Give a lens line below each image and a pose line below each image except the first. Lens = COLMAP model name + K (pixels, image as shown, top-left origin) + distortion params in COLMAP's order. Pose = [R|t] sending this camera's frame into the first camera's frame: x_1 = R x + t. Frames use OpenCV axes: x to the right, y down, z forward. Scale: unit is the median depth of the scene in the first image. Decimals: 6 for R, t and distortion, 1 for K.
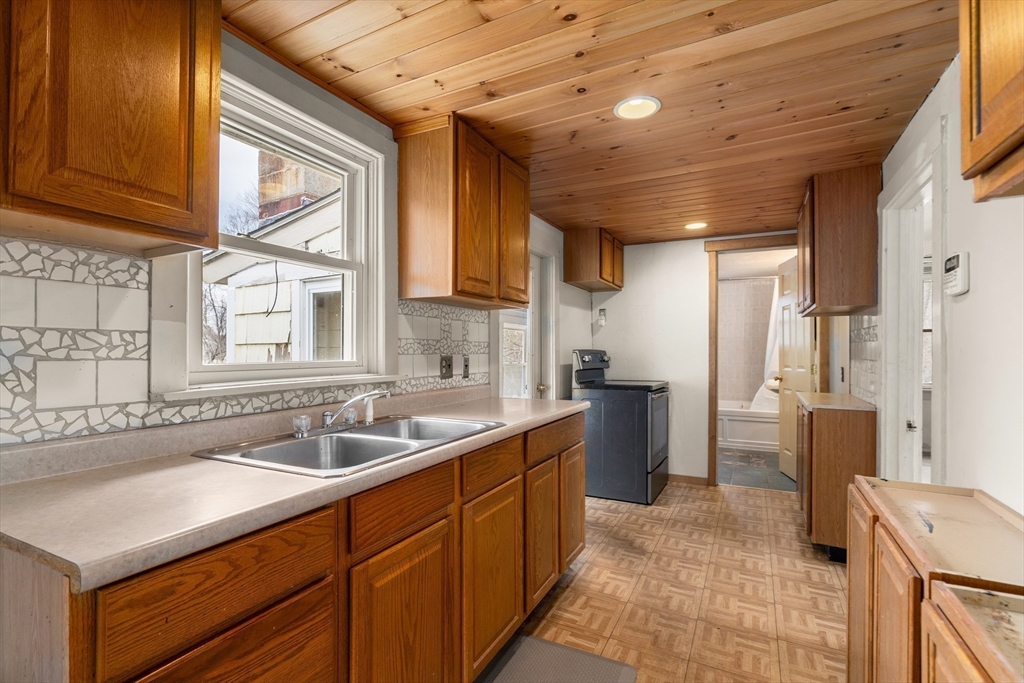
lens RADIAL K [[469.5, 0, 512.5], [0, 469.5, 344.8], [0, 0, 1]] dist [0.001785, 0.000954]
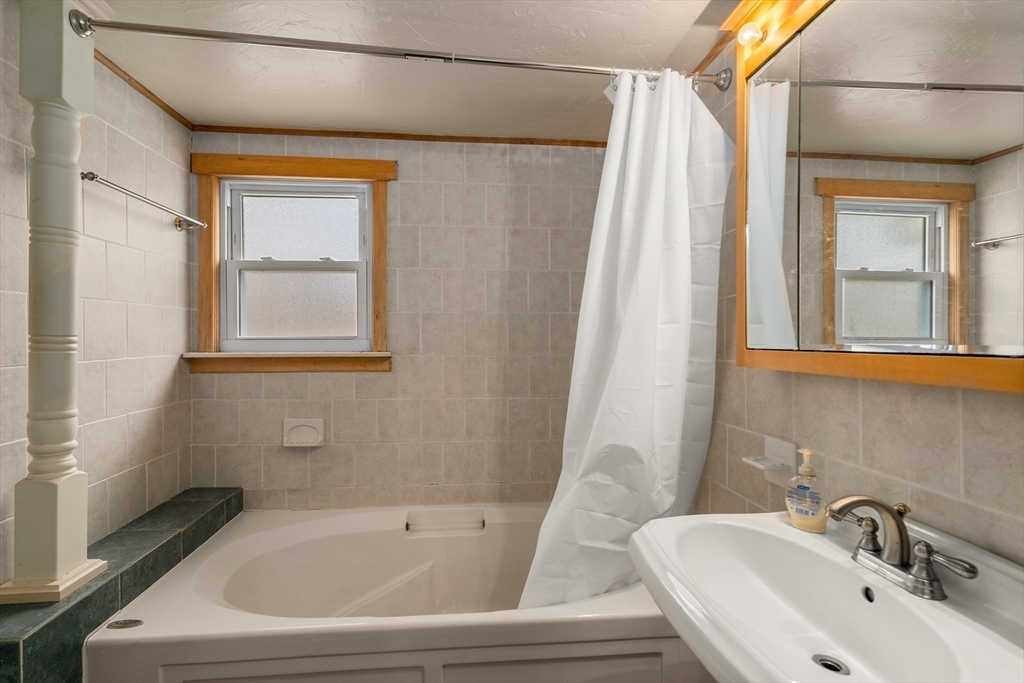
lens RADIAL K [[469.5, 0, 511.3], [0, 469.5, 340.2], [0, 0, 1]] dist [0.001785, 0.000954]
pose [[0.831920, -0.003657, 0.554883, 0.321699], [-0.002141, 0.999950, 0.009800, -0.000344], [-0.554891, -0.009341, 0.831870, 0.713834]]
